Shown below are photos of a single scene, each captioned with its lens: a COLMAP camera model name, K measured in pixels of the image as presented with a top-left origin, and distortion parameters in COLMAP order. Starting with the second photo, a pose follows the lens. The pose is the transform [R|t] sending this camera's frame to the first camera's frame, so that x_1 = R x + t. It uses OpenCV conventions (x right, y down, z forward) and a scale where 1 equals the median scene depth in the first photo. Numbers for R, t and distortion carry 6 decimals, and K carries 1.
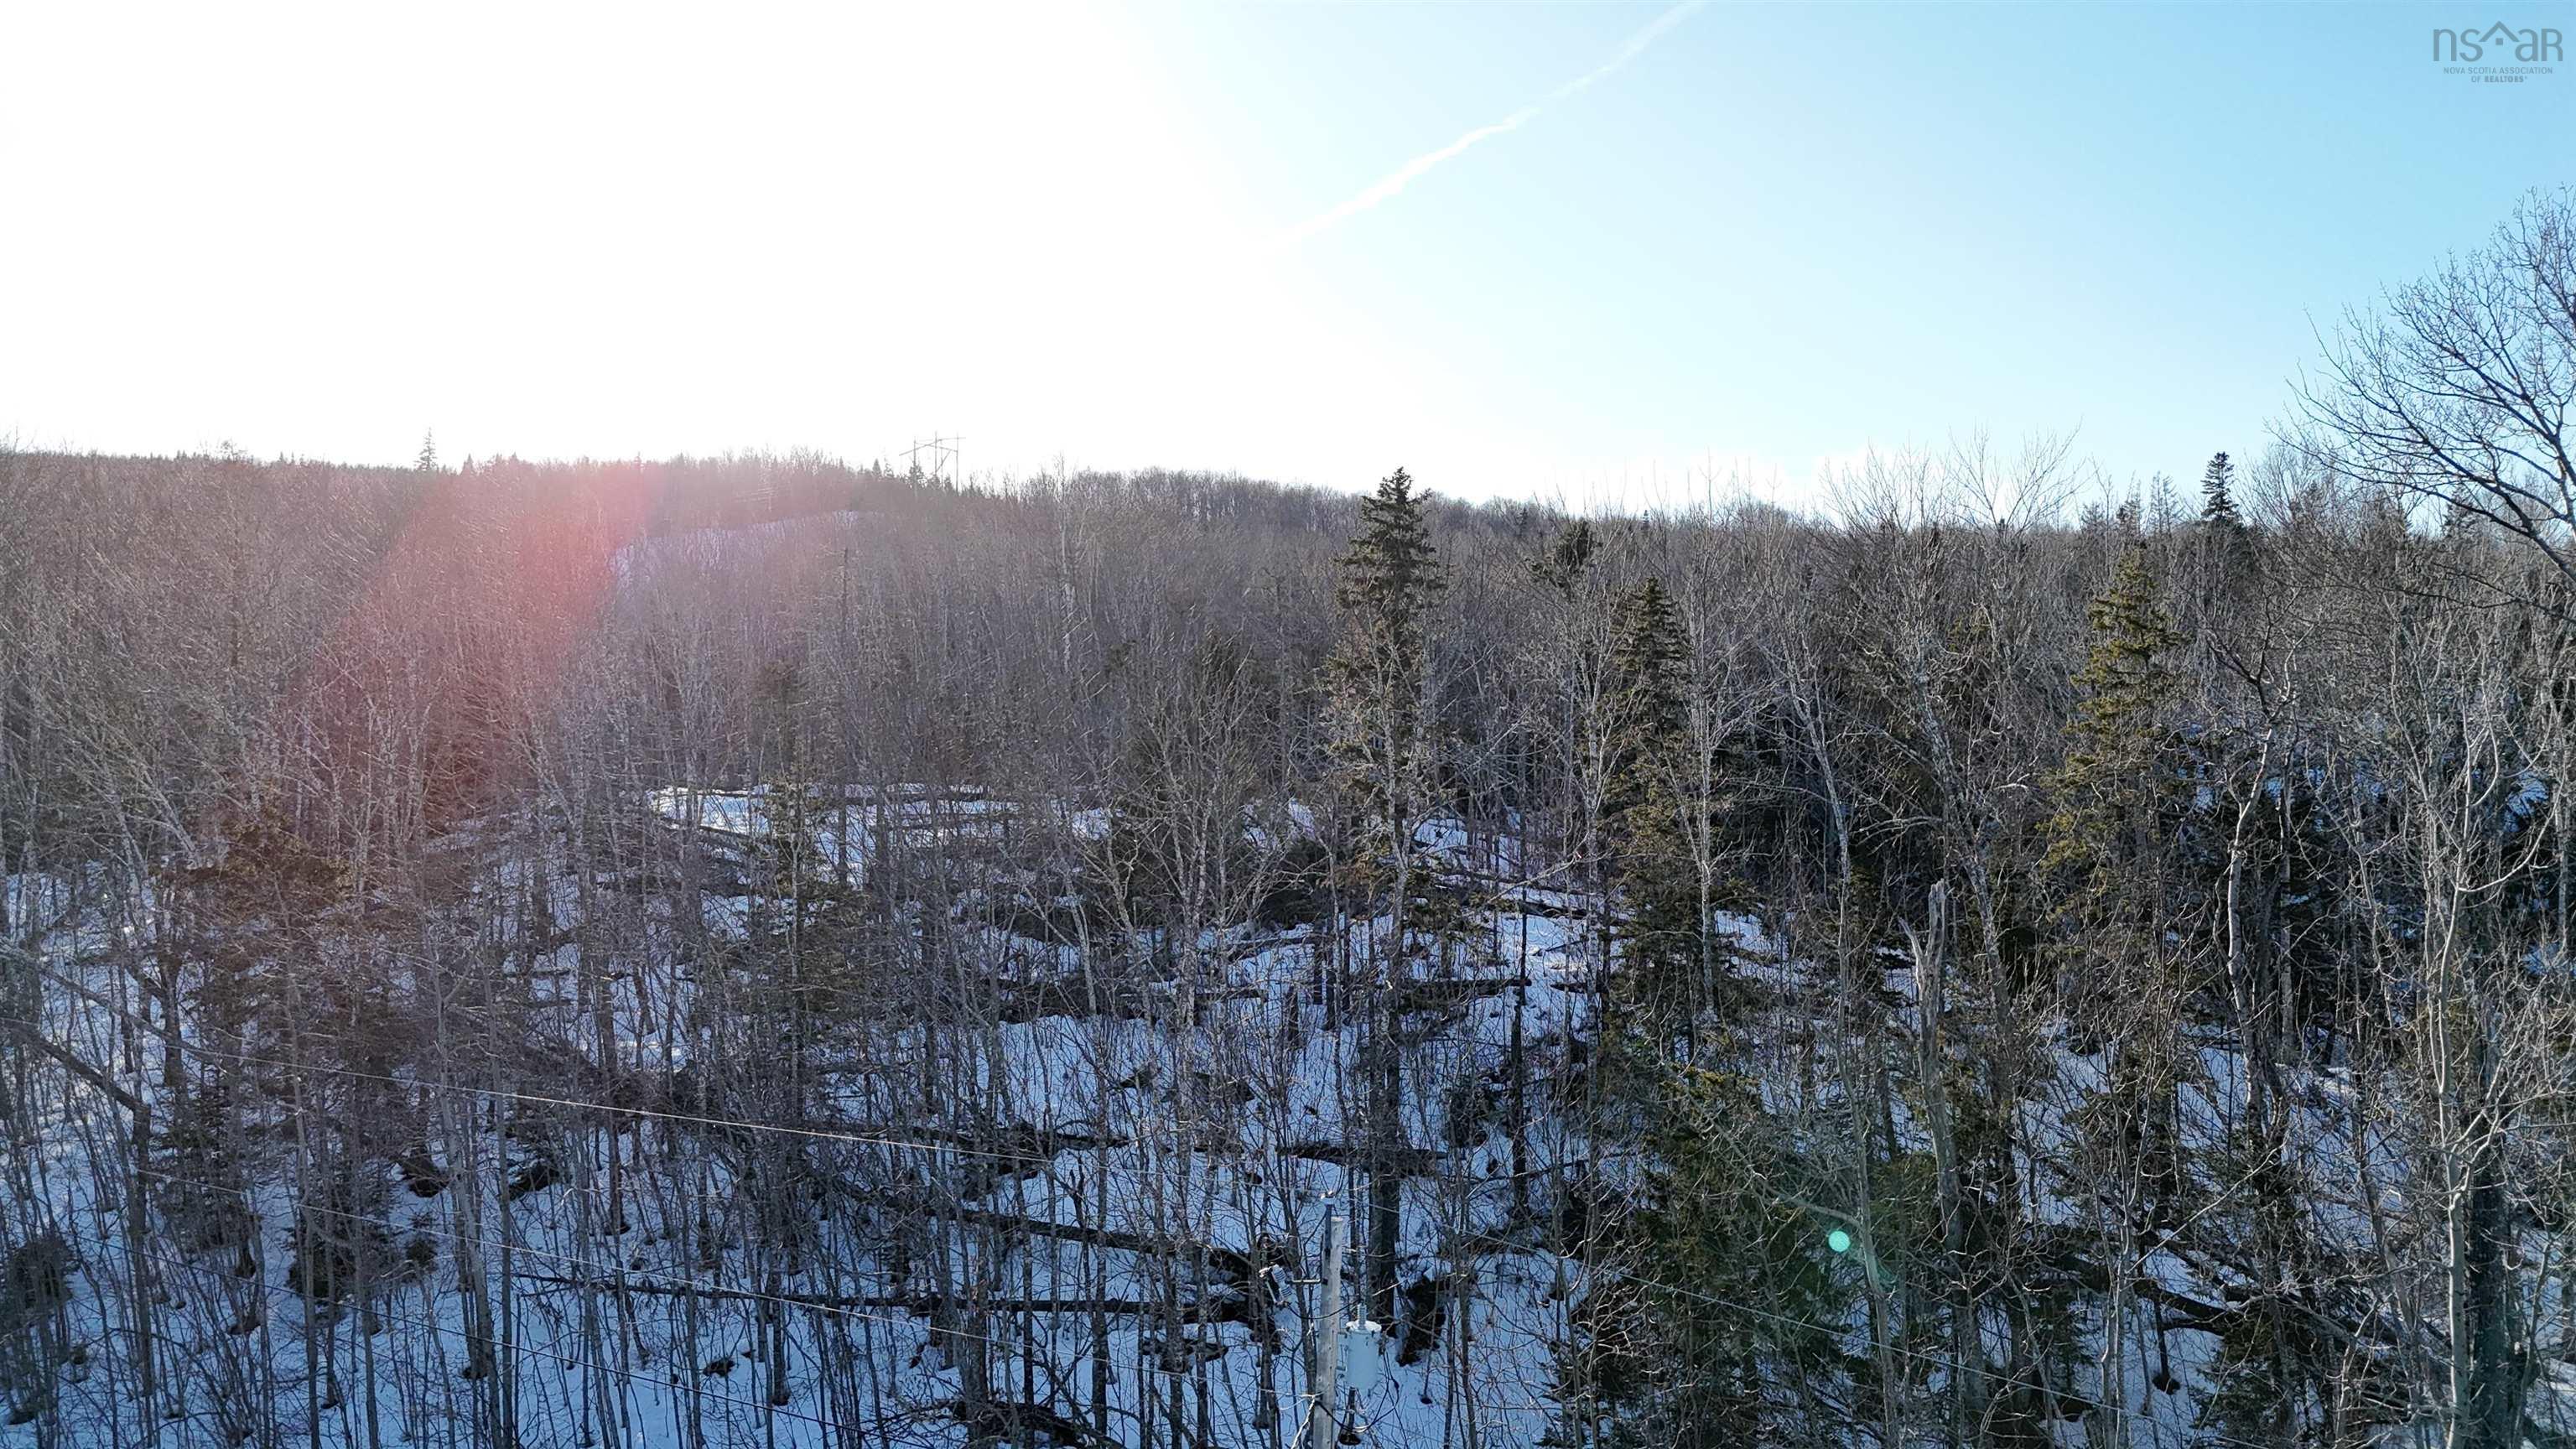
lens RADIAL K [[1885.3, 0, 1291.4], [0, 1885.3, 714.1], [0, 0, 1]] dist [0.081462, -0.087307]
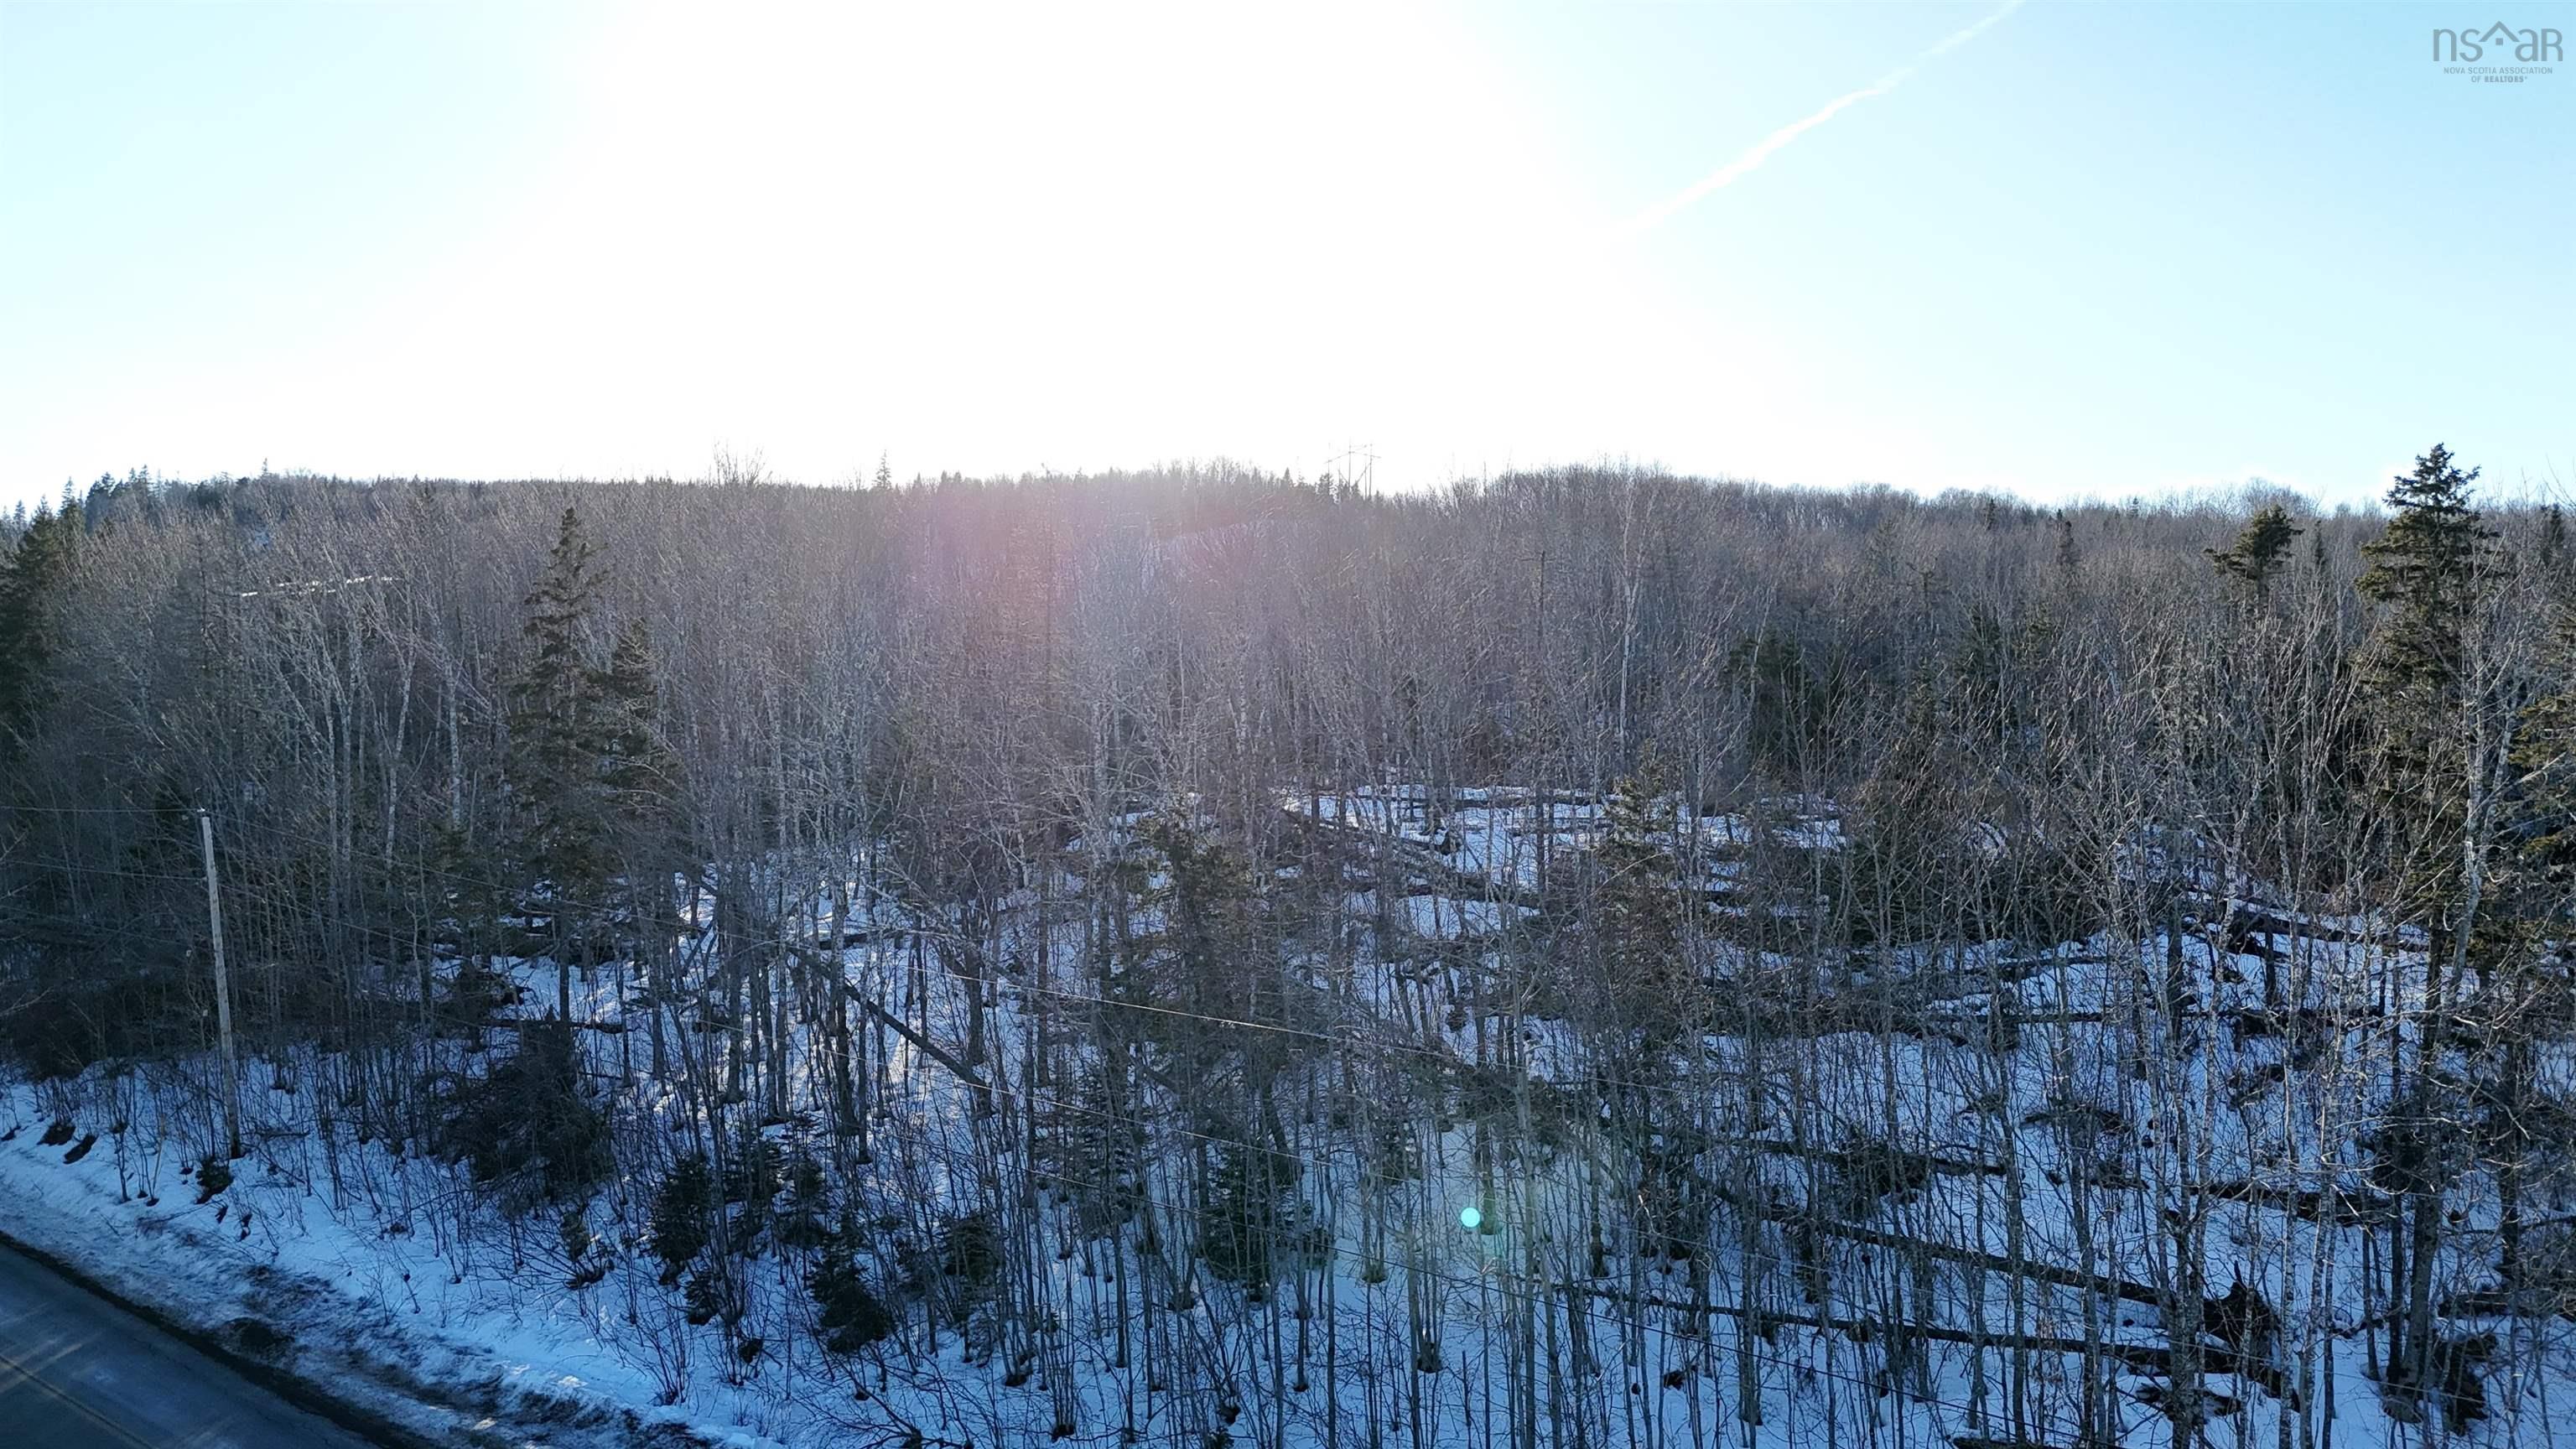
lens RADIAL K [[1885.3, 0, 1285.5], [0, 1885.3, 730.0], [0, 0, 1]] dist [0.081462, -0.087307]
pose [[0.982289, 0.001662, -0.187363, -0.249988], [-0.000382, 0.999976, 0.006865, -0.000366], [0.187370, -0.006672, 0.982267, -0.003157]]
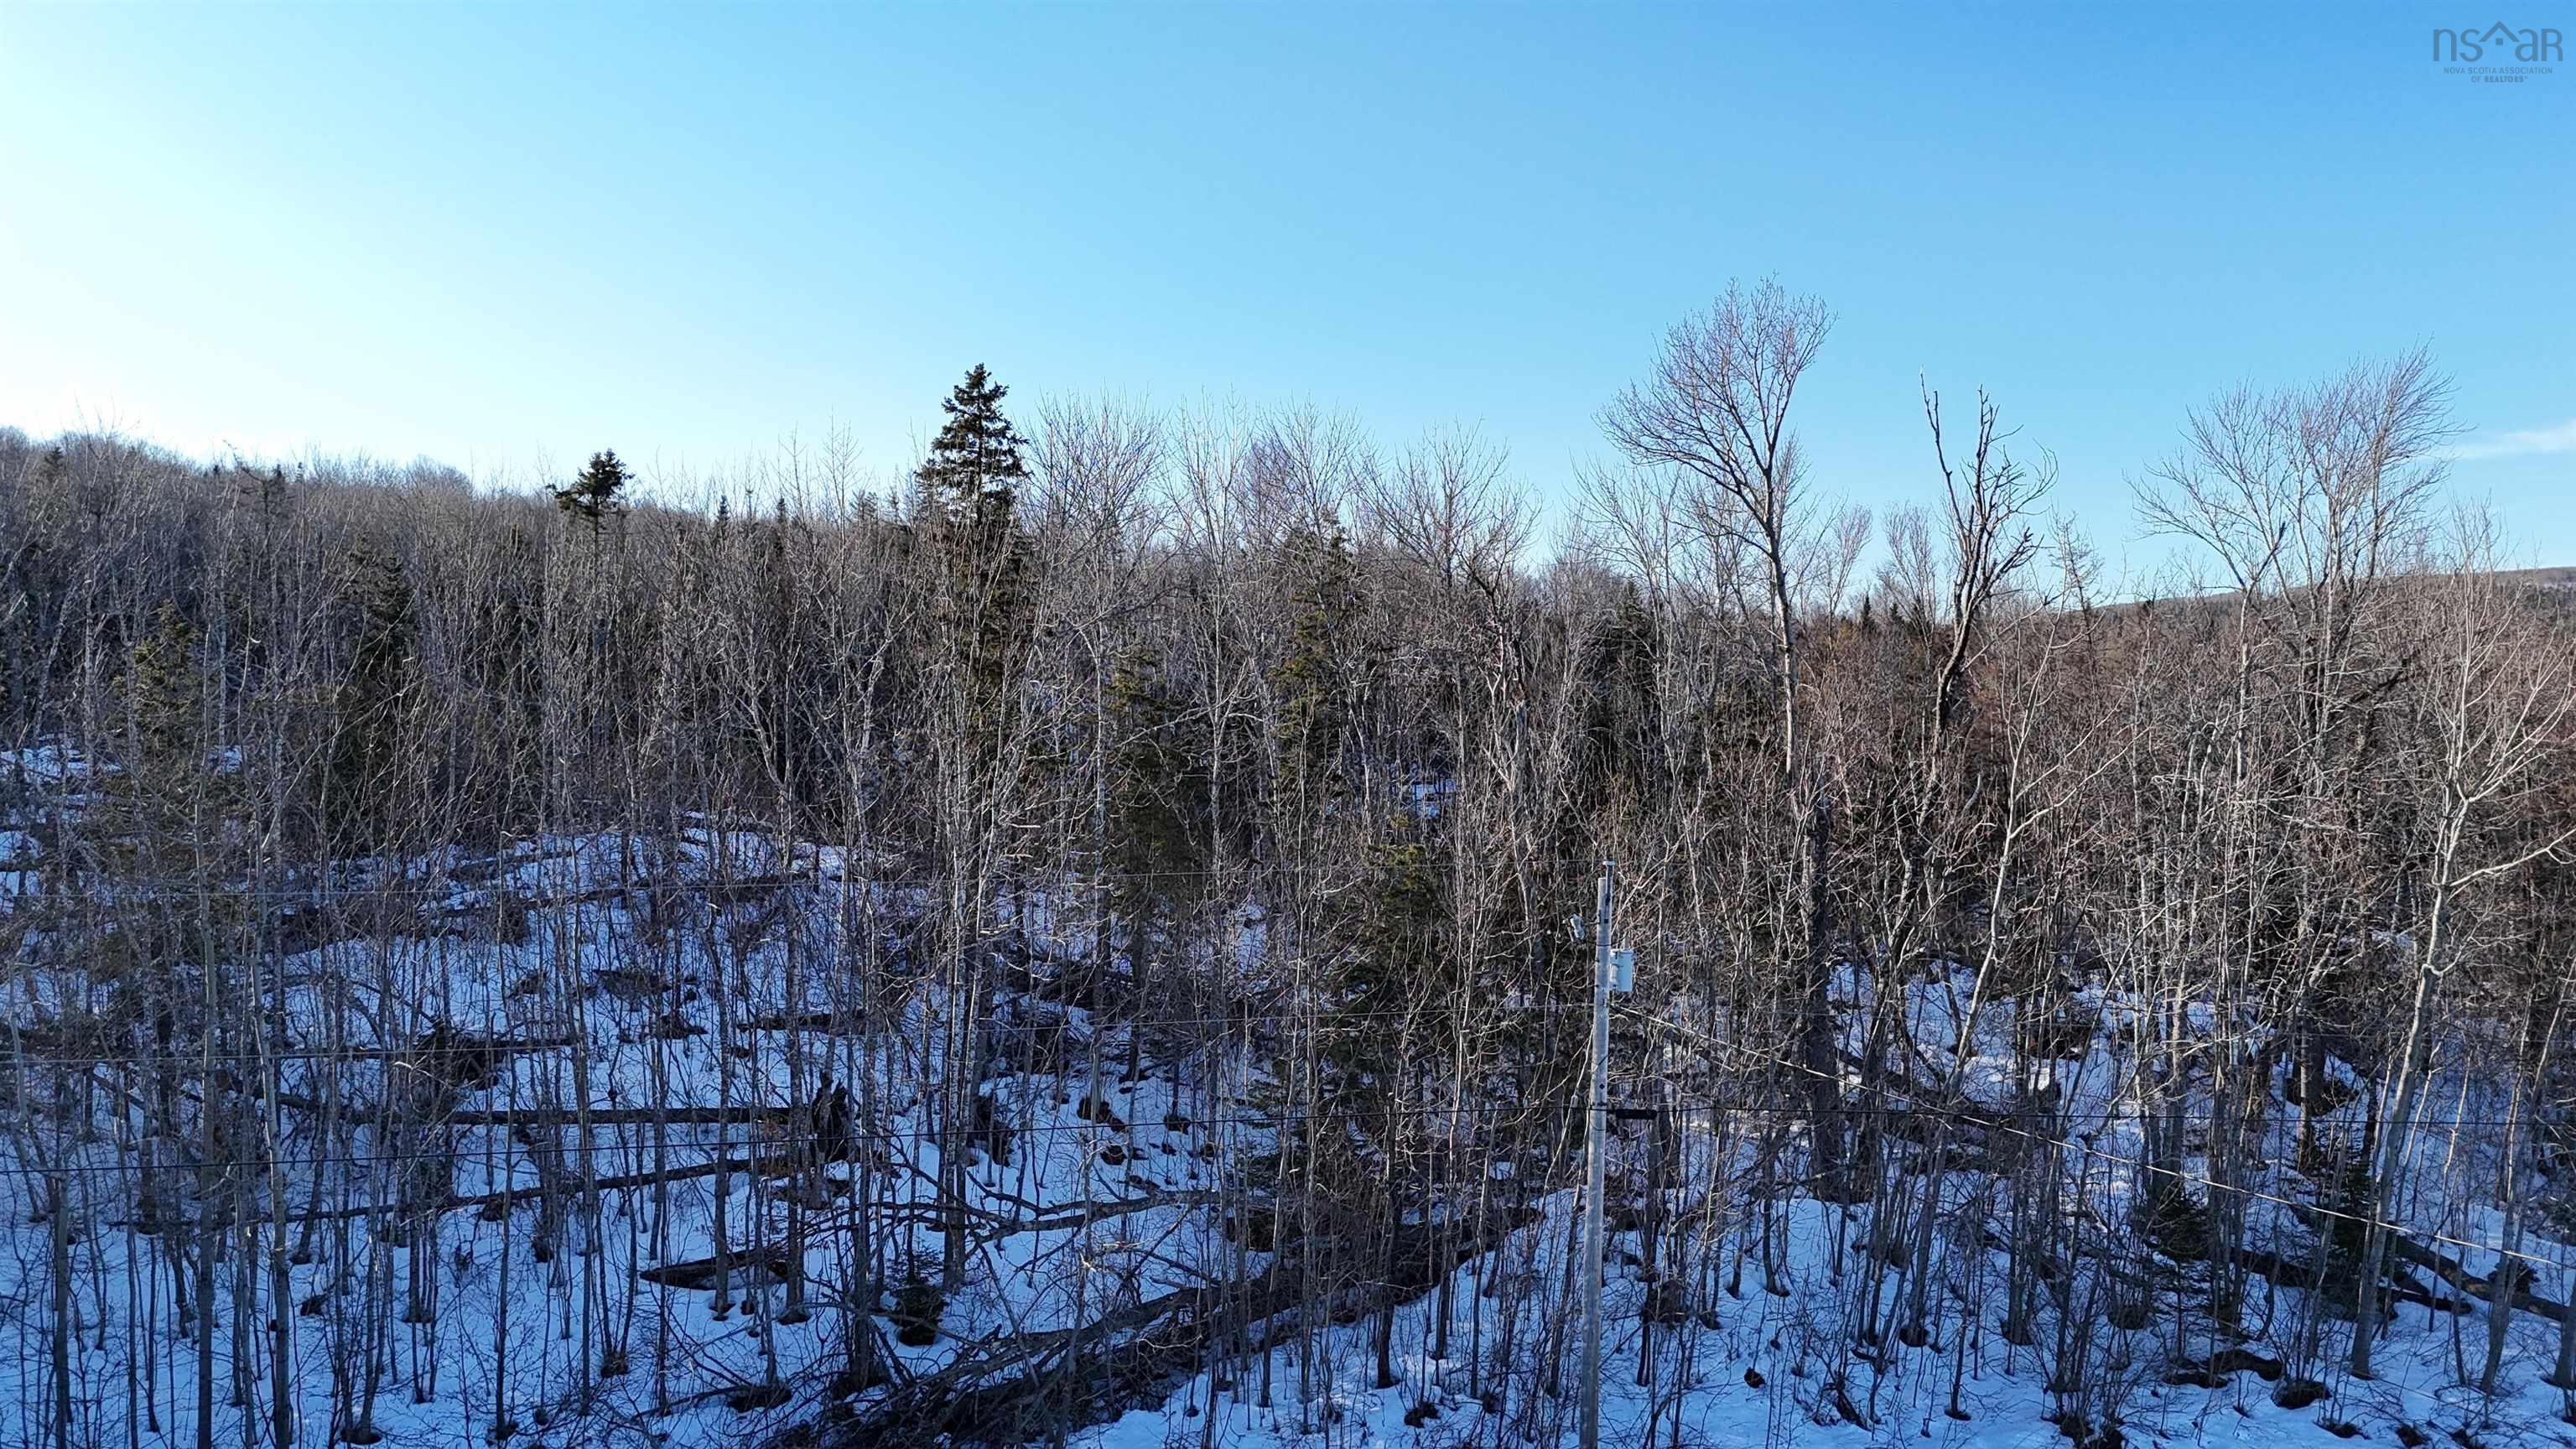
lens RADIAL K [[1885.3, 0, 1267.9], [0, 1885.3, 747.8], [0, 0, 1]] dist [0.081462, -0.087307]
pose [[0.742958, -0.009405, 0.669272, -0.447319], [-0.004075, 0.999819, 0.018573, 0.057042], [-0.669326, -0.016527, 0.742785, 0.052657]]
